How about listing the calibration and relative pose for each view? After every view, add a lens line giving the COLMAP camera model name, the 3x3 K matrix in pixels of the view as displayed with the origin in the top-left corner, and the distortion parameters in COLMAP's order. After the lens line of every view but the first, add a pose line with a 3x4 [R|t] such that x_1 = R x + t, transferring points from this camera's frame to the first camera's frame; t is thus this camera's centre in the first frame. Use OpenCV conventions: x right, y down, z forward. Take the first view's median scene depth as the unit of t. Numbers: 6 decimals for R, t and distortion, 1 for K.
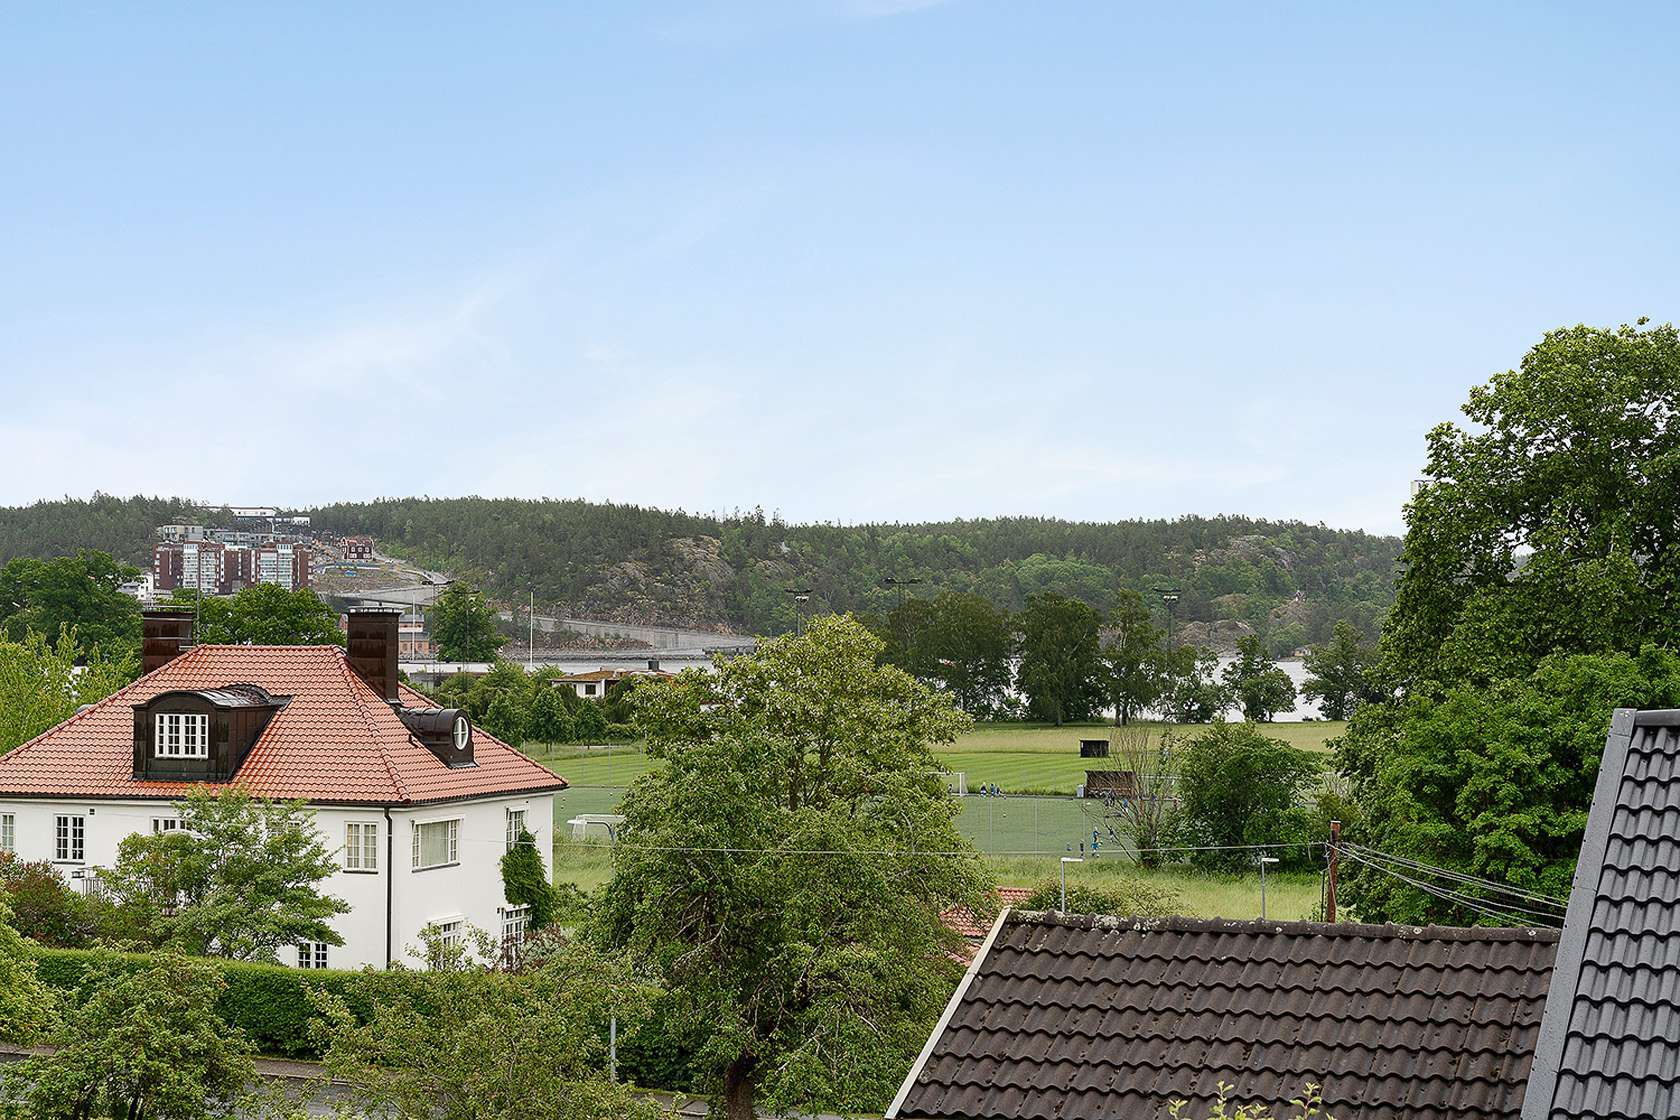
lens RADIAL K [[2894.6, 0, 845.6], [0, 2894.6, 565.4], [0, 0, 1]] dist [-0.006577, 0.000000]
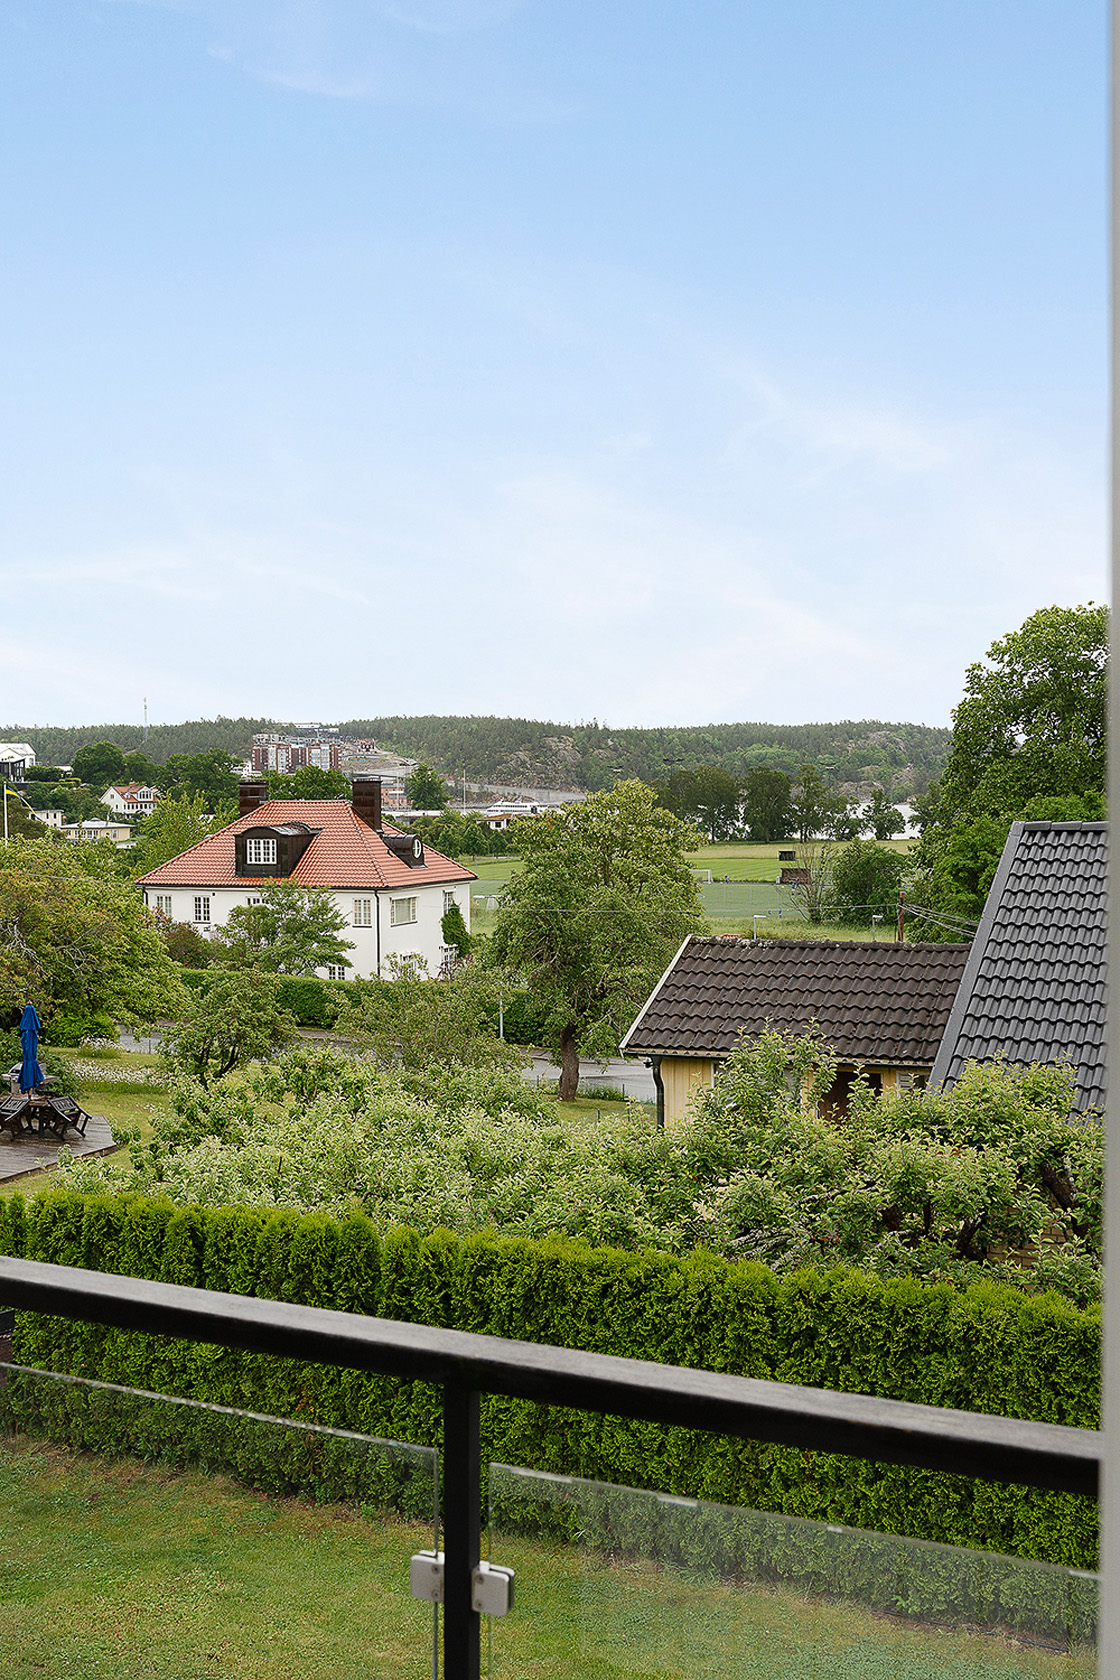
lens RADIAL K [[1692.8, 0, 554.1], [0, 1692.8, 885.1], [0, 0, 1]] dist [-0.033672, 0.000000]
pose [[0.997860, -0.007814, -0.064926, 0.017494], [0.012797, 0.996973, 0.076690, 0.001812], [0.064130, -0.077357, 0.994939, -0.027411]]
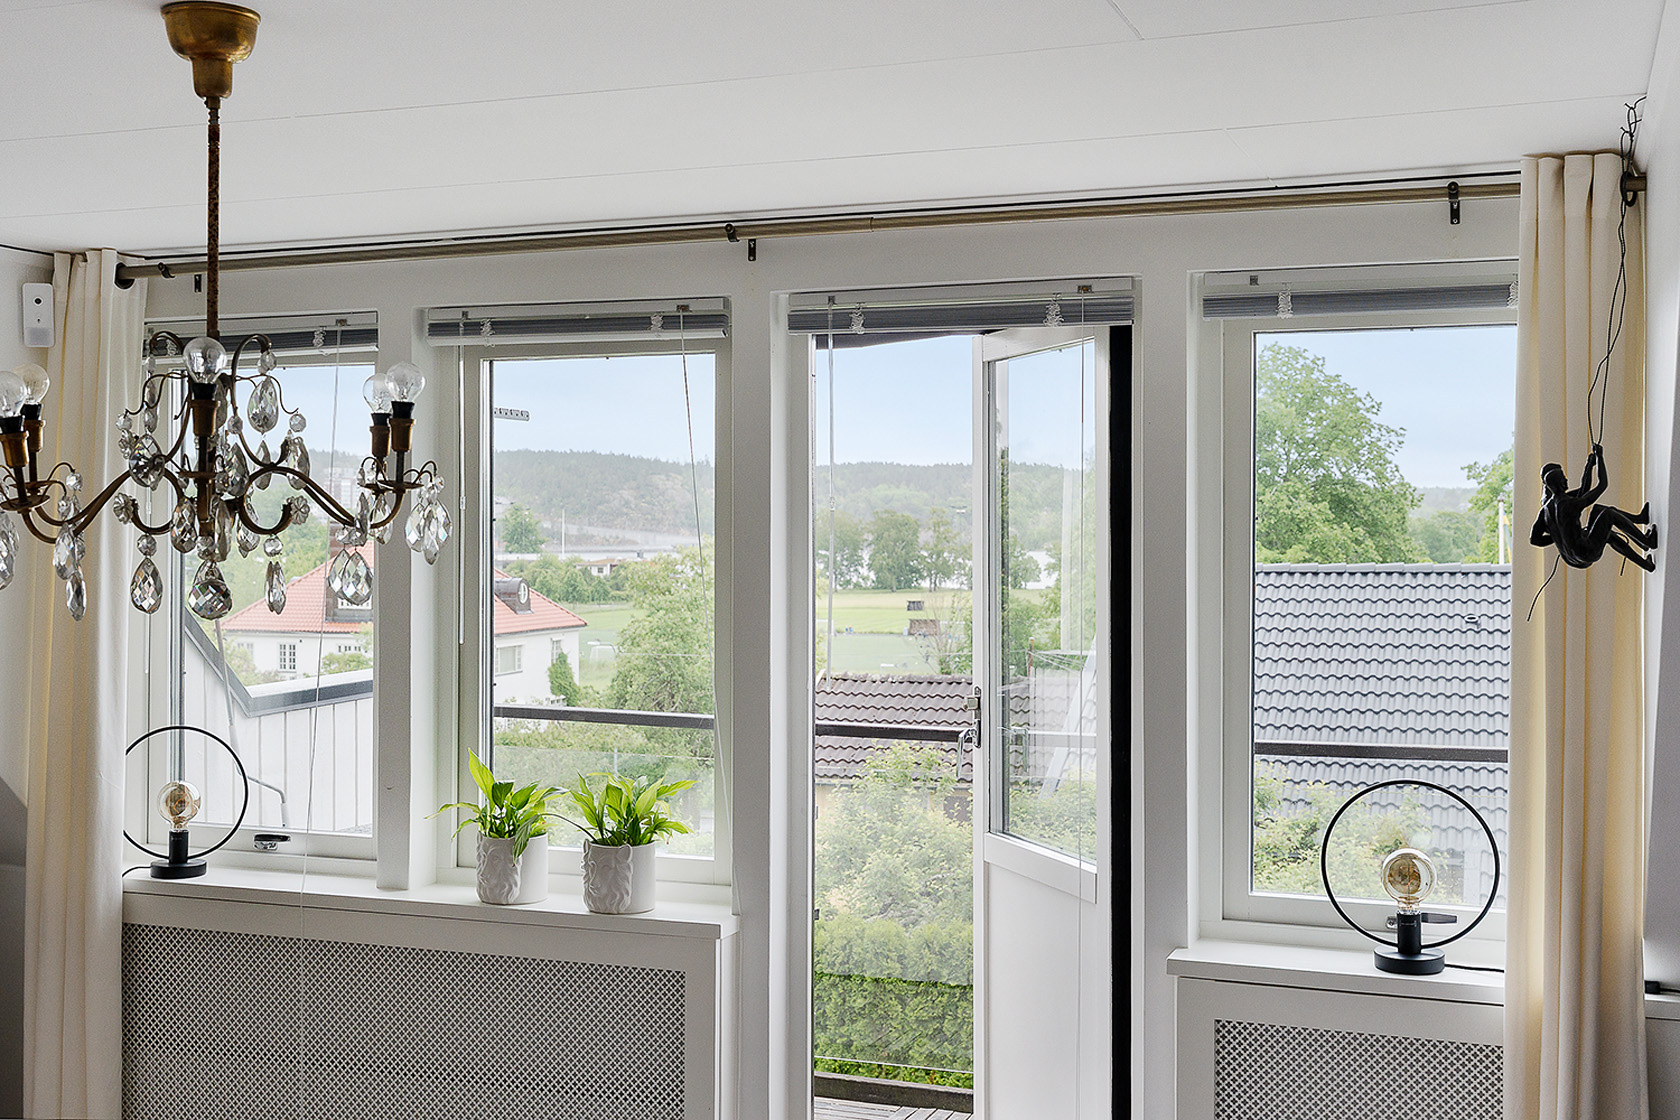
lens RADIAL K [[1965.7, 0, 831.2], [0, 1965.7, 546.3], [0, 0, 1]] dist [-0.048821, 0.000000]
pose [[0.999560, -0.002947, 0.029523, 0.010302], [0.002140, 0.999625, 0.027315, 0.000675], [-0.029593, -0.027240, 0.999191, -0.125815]]
